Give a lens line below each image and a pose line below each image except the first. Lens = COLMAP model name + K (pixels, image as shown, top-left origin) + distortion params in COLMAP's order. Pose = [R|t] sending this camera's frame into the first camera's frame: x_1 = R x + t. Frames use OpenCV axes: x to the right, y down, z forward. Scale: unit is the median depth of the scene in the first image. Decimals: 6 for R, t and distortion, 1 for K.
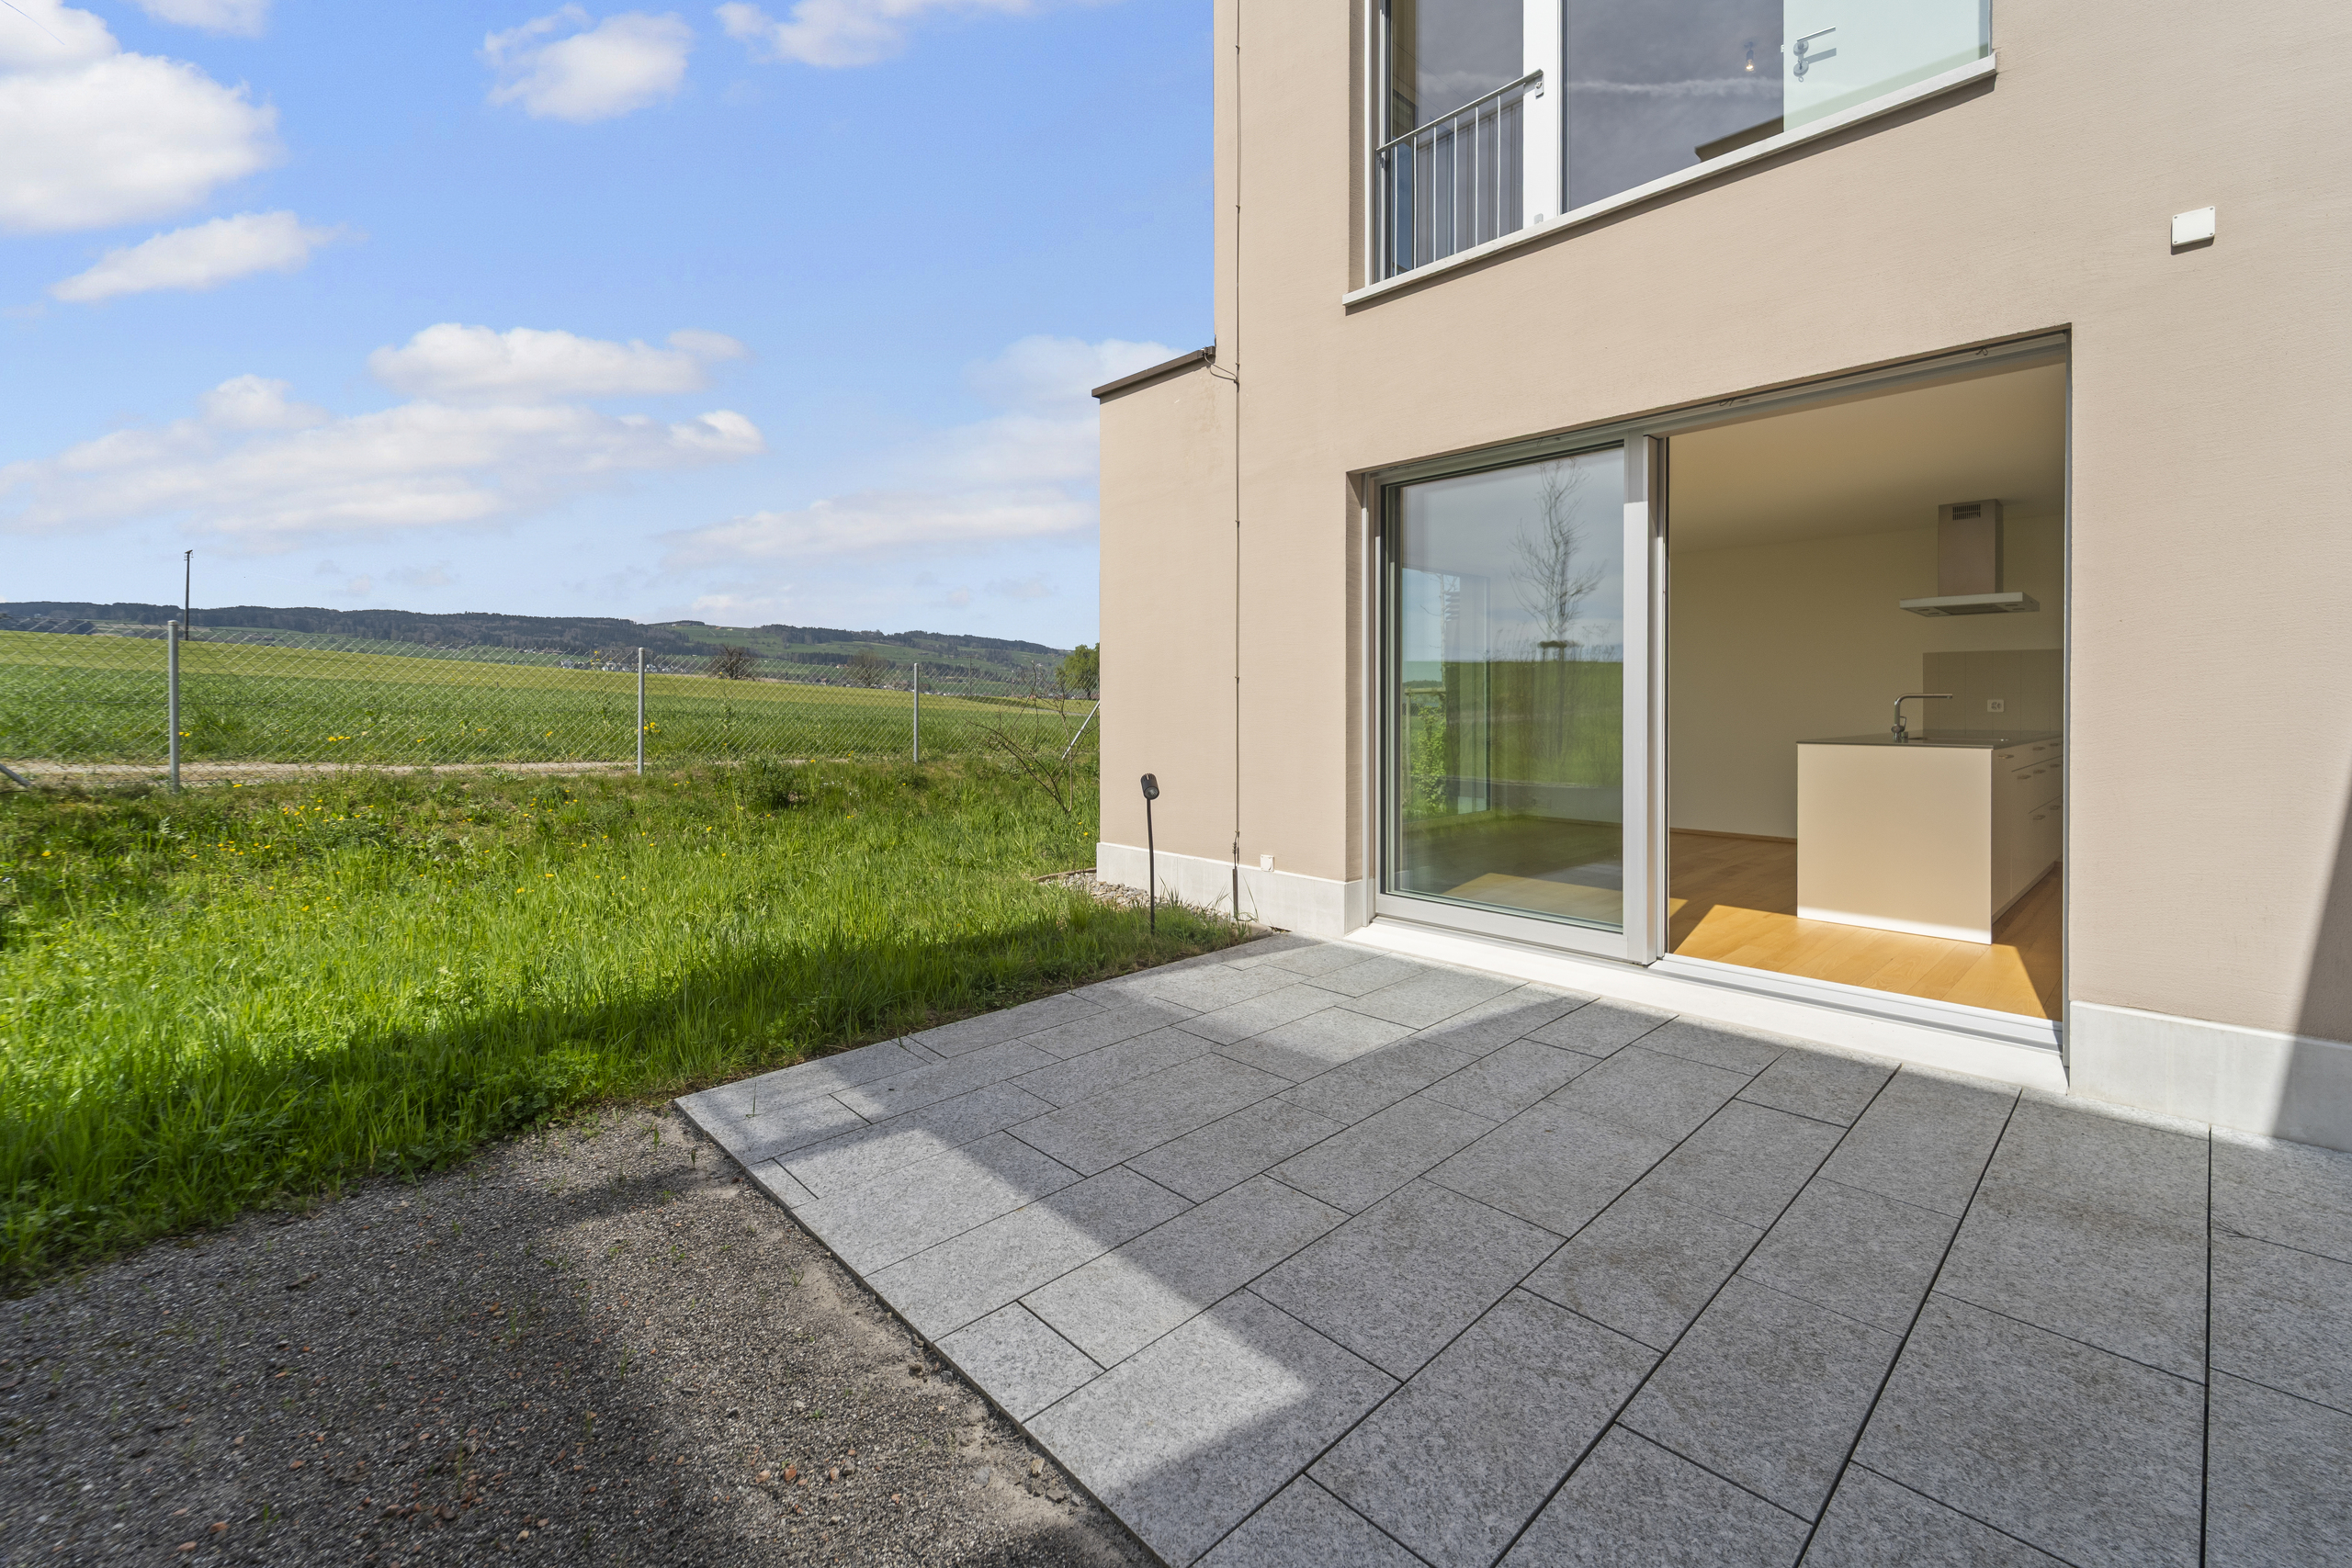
lens RADIAL K [[967.9, 0, 1176.2], [0, 967.9, 693.6], [0, 0, 1]] dist [0.000209, -0.000477]
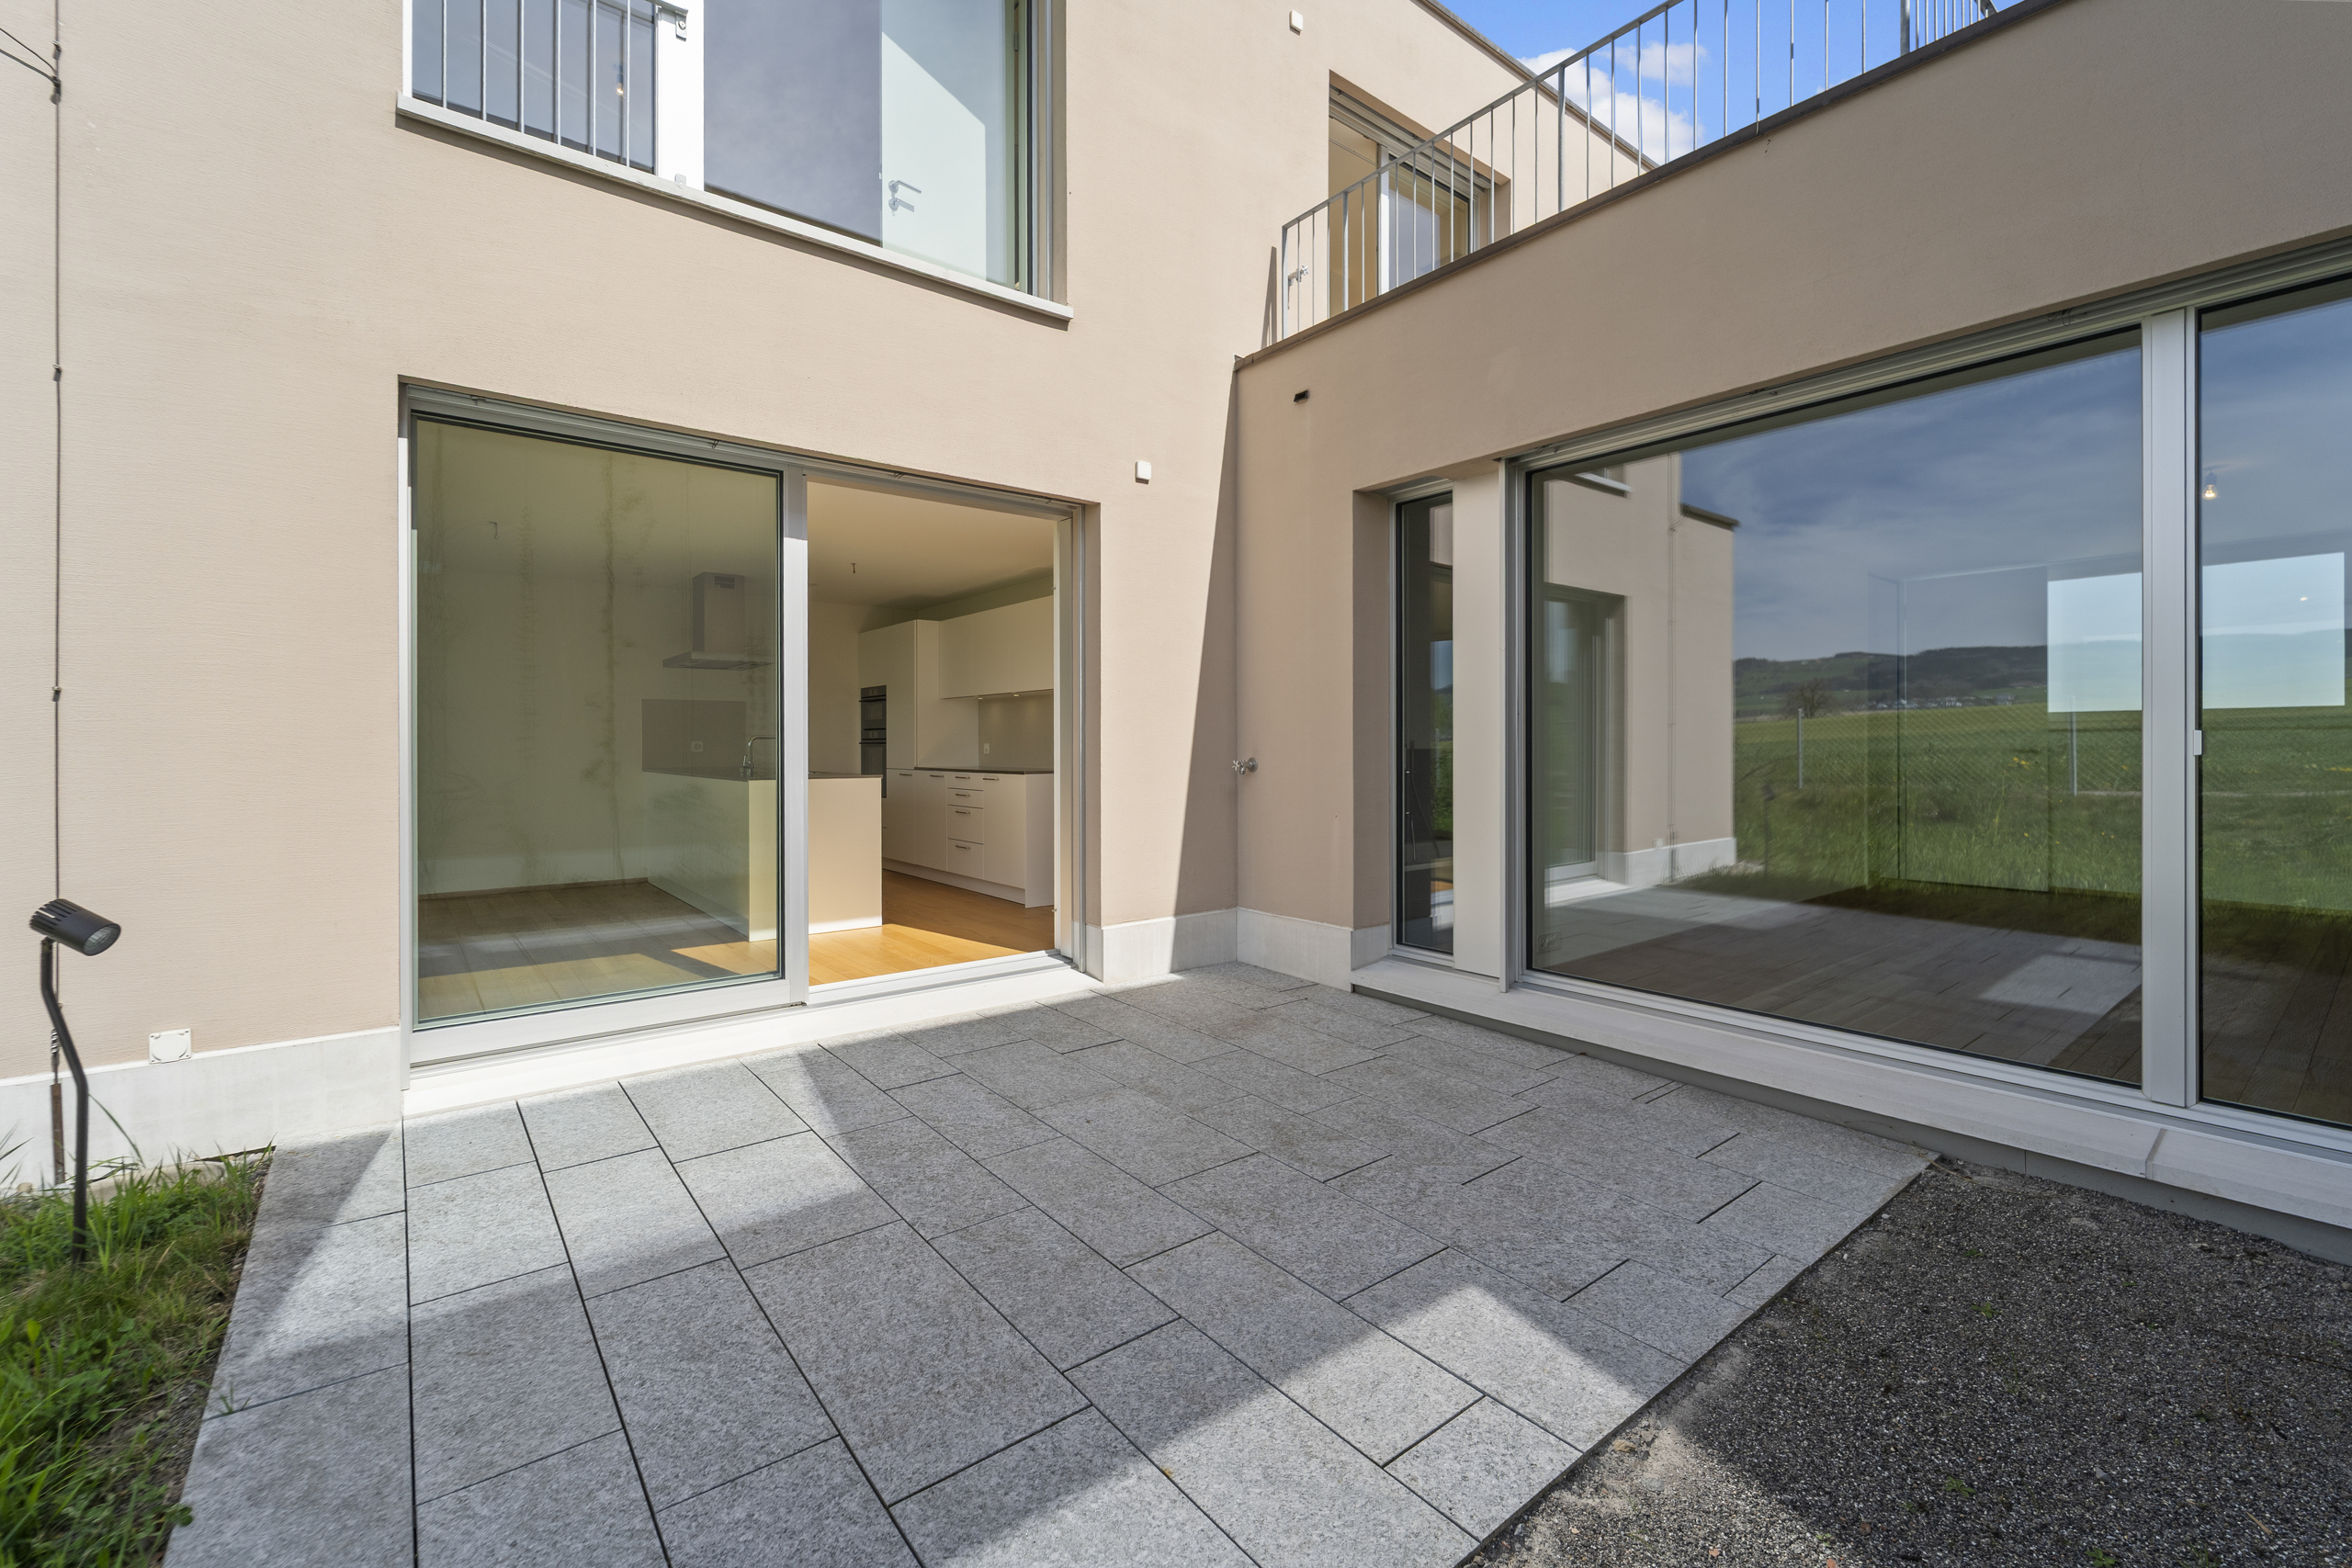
lens RADIAL K [[966.4, 0, 1171.7], [0, 966.4, 736.7], [0, 0, 1]] dist [0.000144, -0.004261]
pose [[0.106355, 0.009318, 0.994285, -0.834023], [-0.005441, 0.999947, -0.008789, 0.021059], [-0.994313, -0.004475, 0.106400, 0.919160]]
